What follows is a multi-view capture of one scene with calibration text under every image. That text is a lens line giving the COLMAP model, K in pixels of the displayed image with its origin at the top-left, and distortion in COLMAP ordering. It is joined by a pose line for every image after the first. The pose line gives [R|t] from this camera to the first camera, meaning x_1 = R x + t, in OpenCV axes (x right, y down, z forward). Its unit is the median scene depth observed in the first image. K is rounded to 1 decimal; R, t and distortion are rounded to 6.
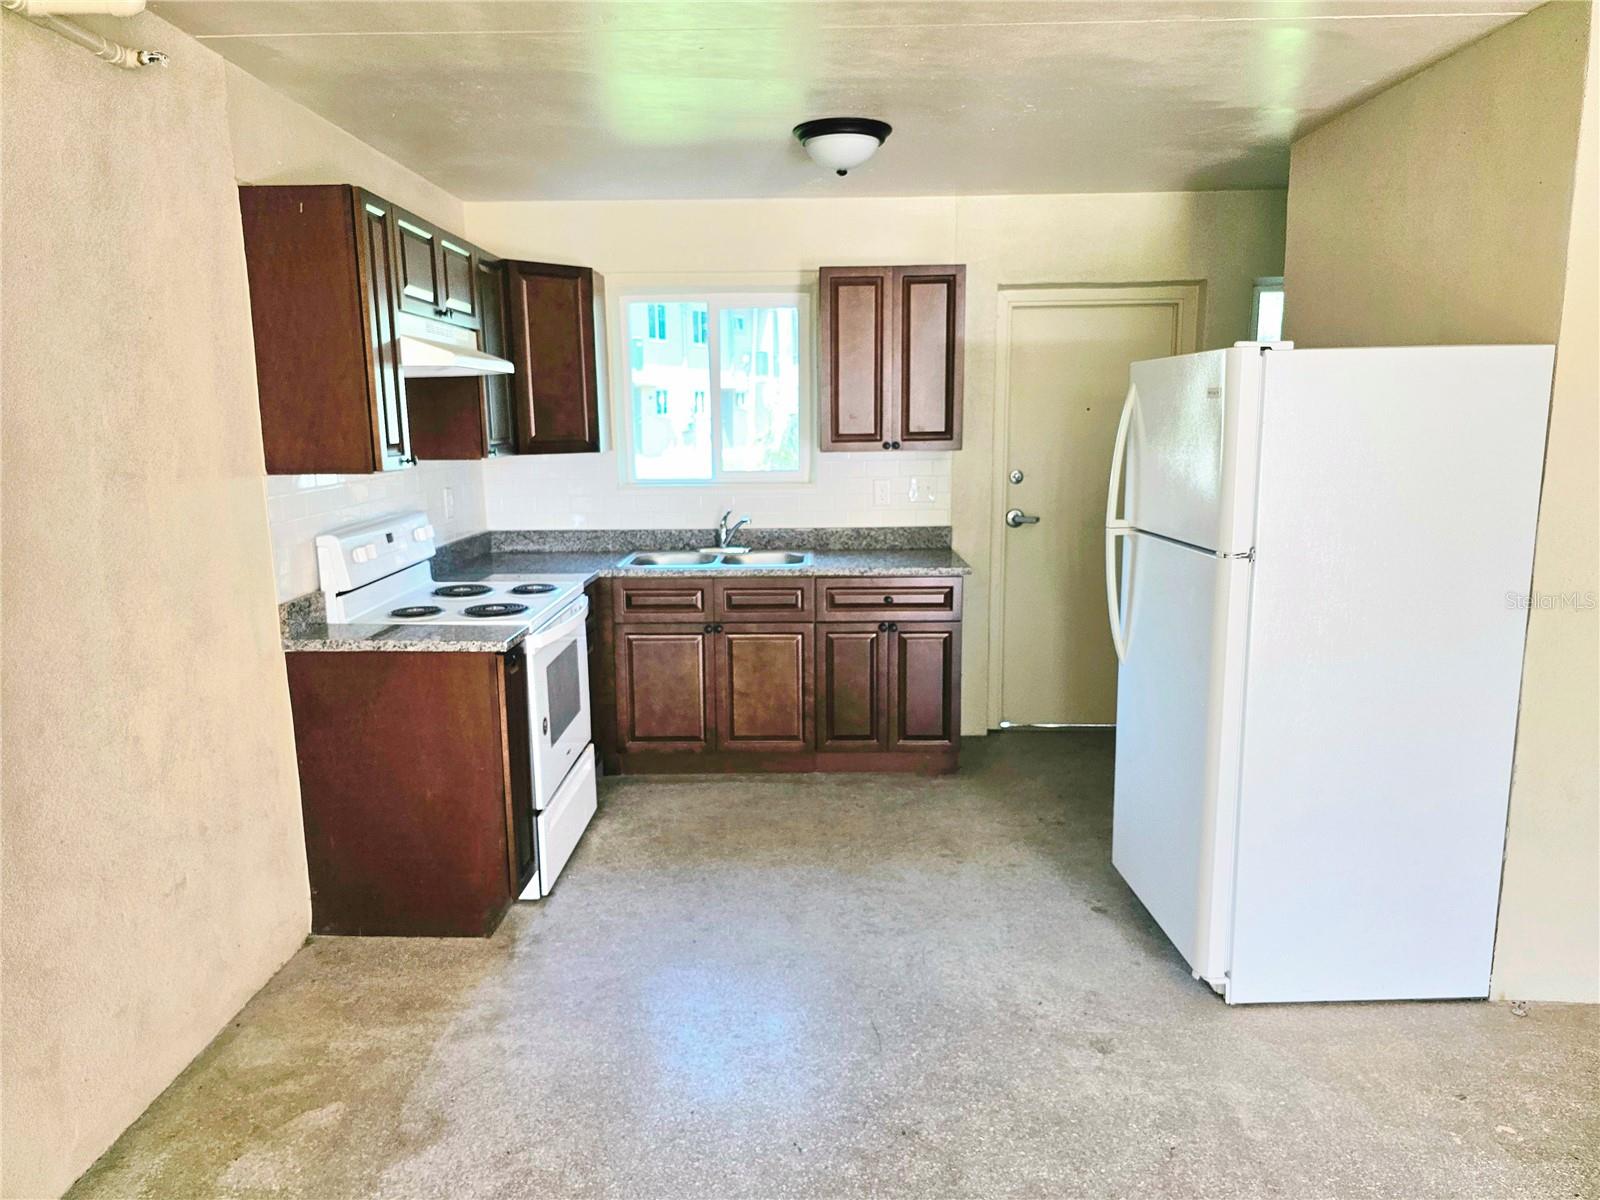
lens RADIAL K [[1075.7, 0, 768.1], [0, 1075.7, 610.1], [0, 0, 1]] dist [0.007194, -0.002073]
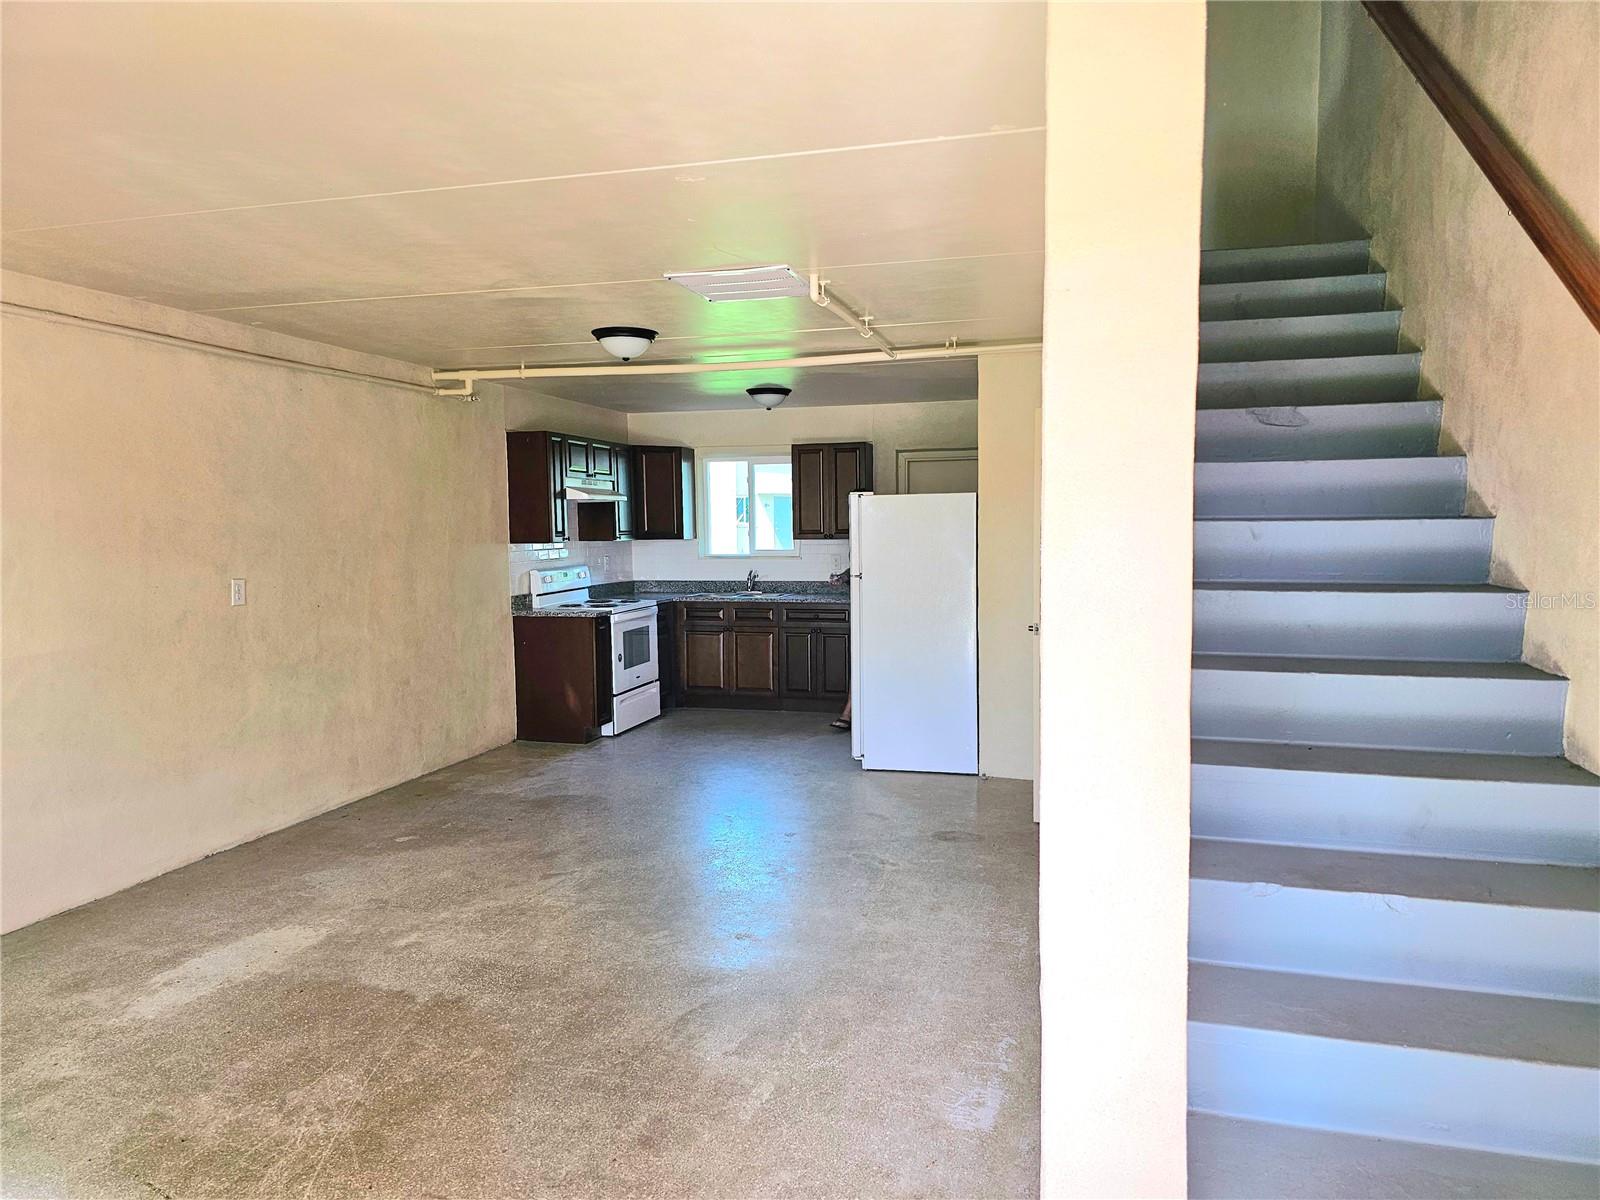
lens RADIAL K [[1075.7, 0, 804.4], [0, 1075.7, 608.4], [0, 0, 1]] dist [0.007194, -0.002073]
pose [[0.970109, 0.022740, -0.241603, 0.641165], [-0.046585, 0.994534, -0.093443, 0.180803], [0.238158, 0.101905, 0.965865, -0.982344]]
